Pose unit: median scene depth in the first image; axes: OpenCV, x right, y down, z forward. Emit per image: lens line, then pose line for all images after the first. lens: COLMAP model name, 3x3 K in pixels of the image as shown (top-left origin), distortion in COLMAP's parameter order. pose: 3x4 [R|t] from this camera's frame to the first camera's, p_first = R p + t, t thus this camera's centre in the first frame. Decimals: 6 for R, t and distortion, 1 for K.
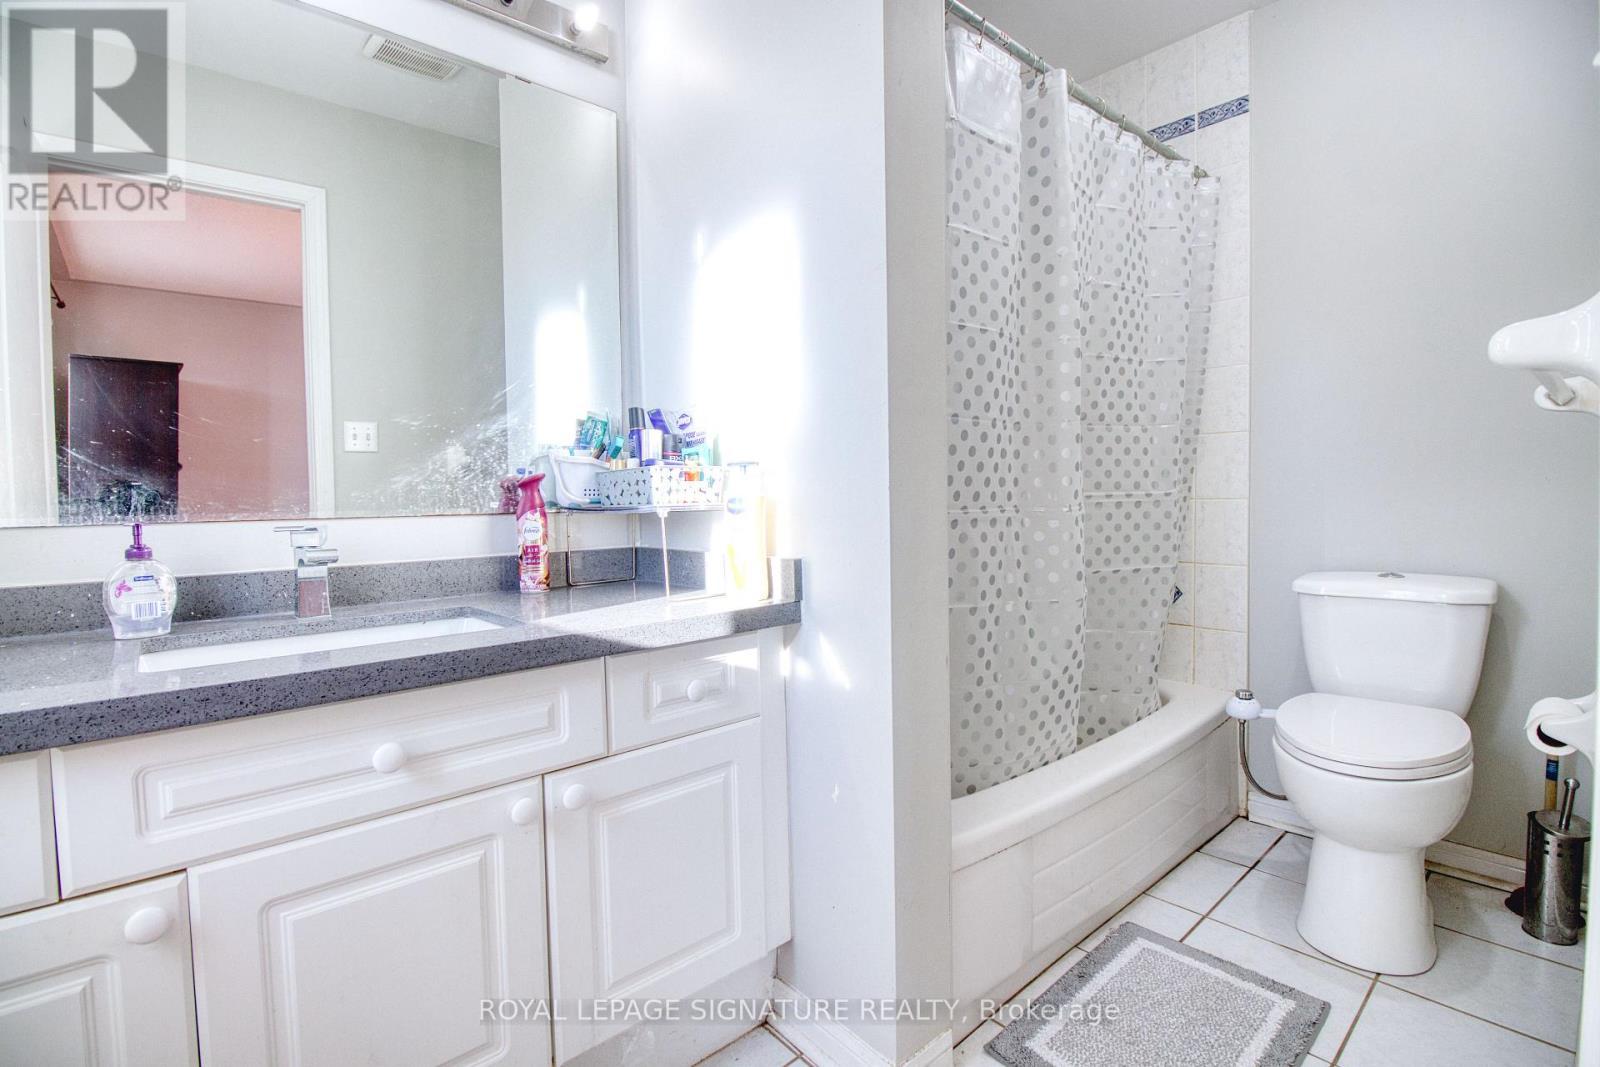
lens RADIAL K [[736.7, 0, 796.3], [0, 736.7, 535.6], [0, 0, 1]] dist [-0.003505, -0.011210]
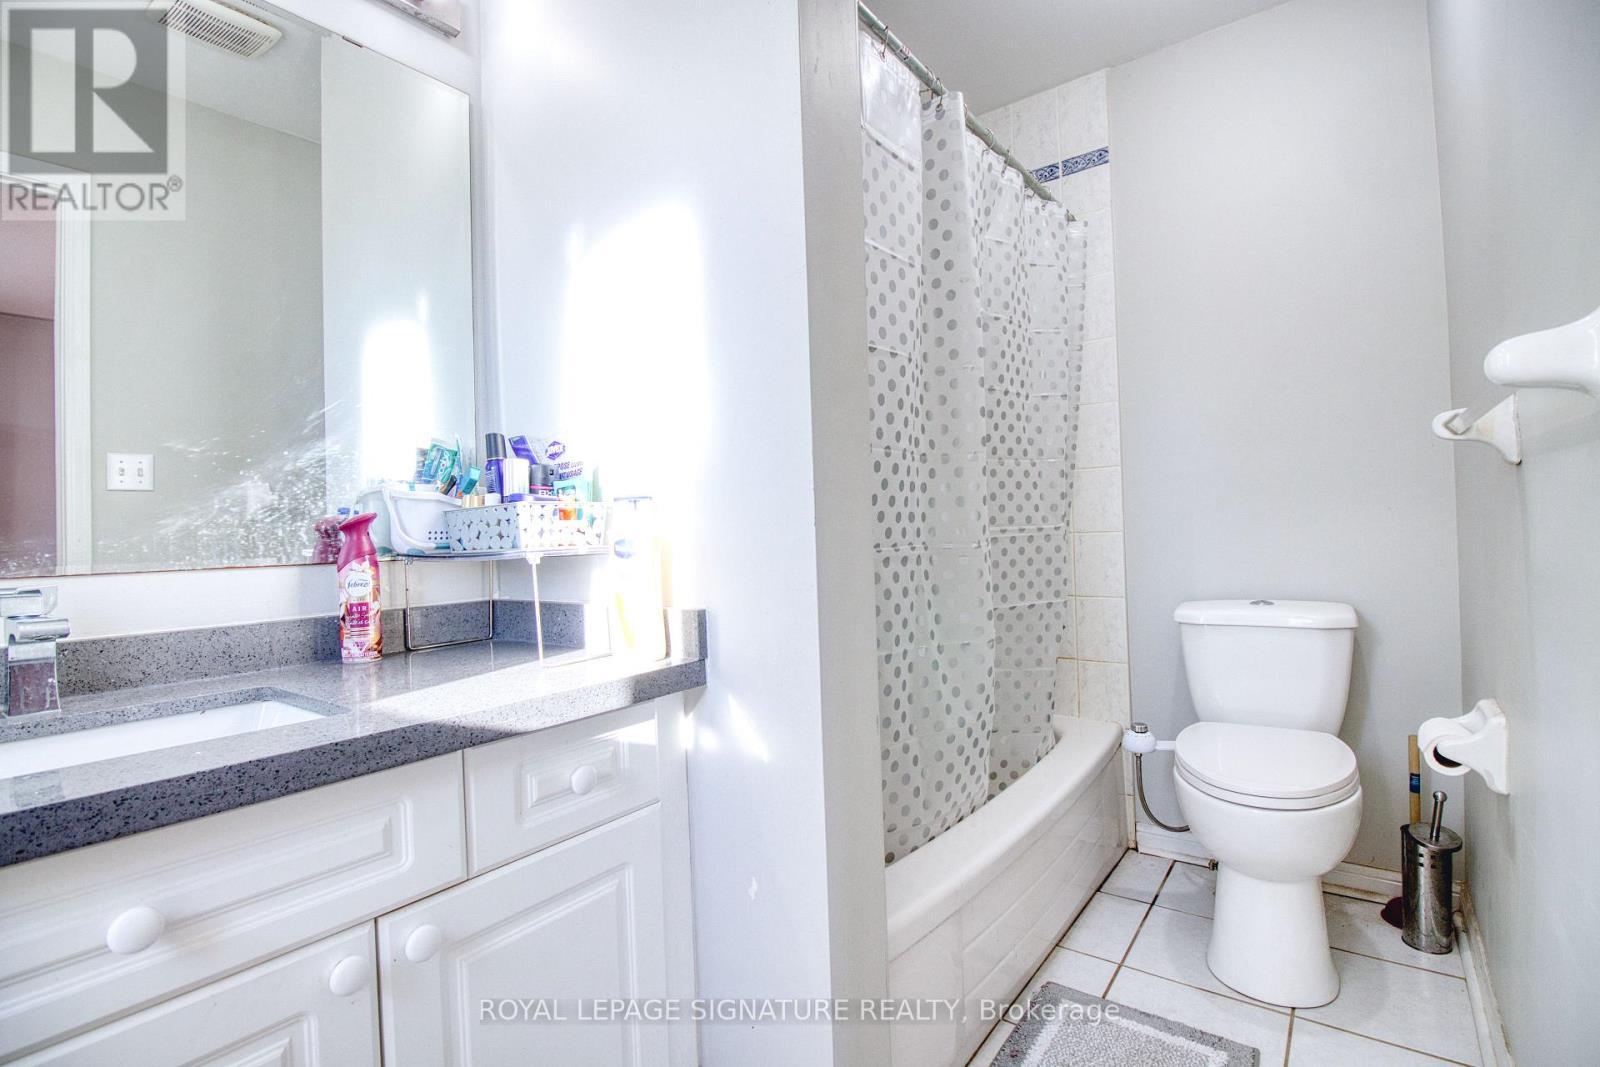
lens RADIAL K [[736.7, 0, 794.6], [0, 736.7, 531.9], [0, 0, 1]] dist [-0.003505, -0.011210]
pose [[0.980819, -0.014818, 0.194355, -0.046901], [0.026175, 0.998088, -0.055994, -0.005981], [-0.193153, 0.060007, 0.979332, 0.119047]]
